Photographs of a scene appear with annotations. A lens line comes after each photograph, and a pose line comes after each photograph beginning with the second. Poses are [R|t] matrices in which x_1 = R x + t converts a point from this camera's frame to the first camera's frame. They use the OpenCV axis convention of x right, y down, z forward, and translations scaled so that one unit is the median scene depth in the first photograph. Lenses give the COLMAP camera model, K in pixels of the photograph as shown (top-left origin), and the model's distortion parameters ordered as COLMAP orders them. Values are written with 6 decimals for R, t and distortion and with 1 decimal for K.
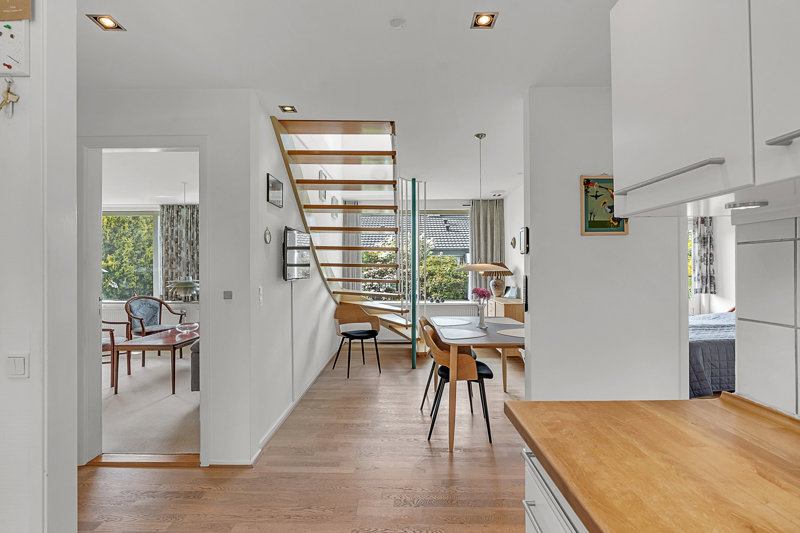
lens RADIAL K [[366.9, 0, 403.7], [0, 366.9, 265.6], [0, 0, 1]] dist [-0.006501, -0.000332]
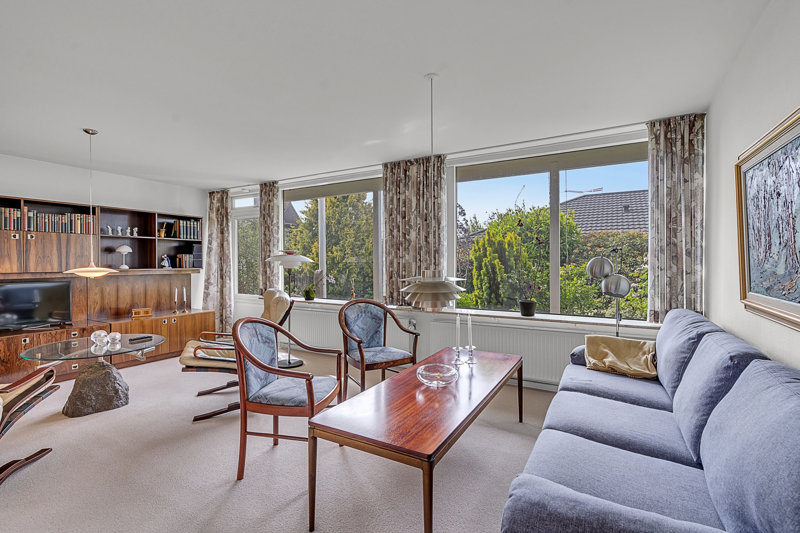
lens RADIAL K [[366.9, 0, 403.7], [0, 366.9, 265.6], [0, 0, 1]] dist [-0.006501, -0.000332]
pose [[0.873131, 0.007179, -0.487433, -0.299550], [0.001807, 0.999837, 0.017961, 0.010918], [0.487483, -0.016563, 0.872976, 0.422956]]
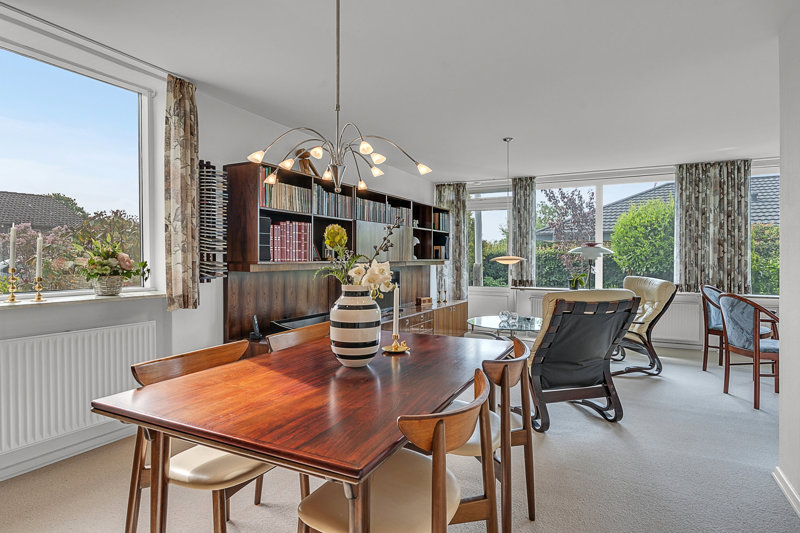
lens RADIAL K [[442.3, 0, 402.6], [0, 442.3, 262.9], [0, 0, 1]] dist [-0.002894, -0.000471]
pose [[0.892202, 0.009534, -0.451536, -0.760698], [-0.000816, 0.999810, 0.019499, 0.019146], [0.451636, -0.017029, 0.892040, -0.073170]]
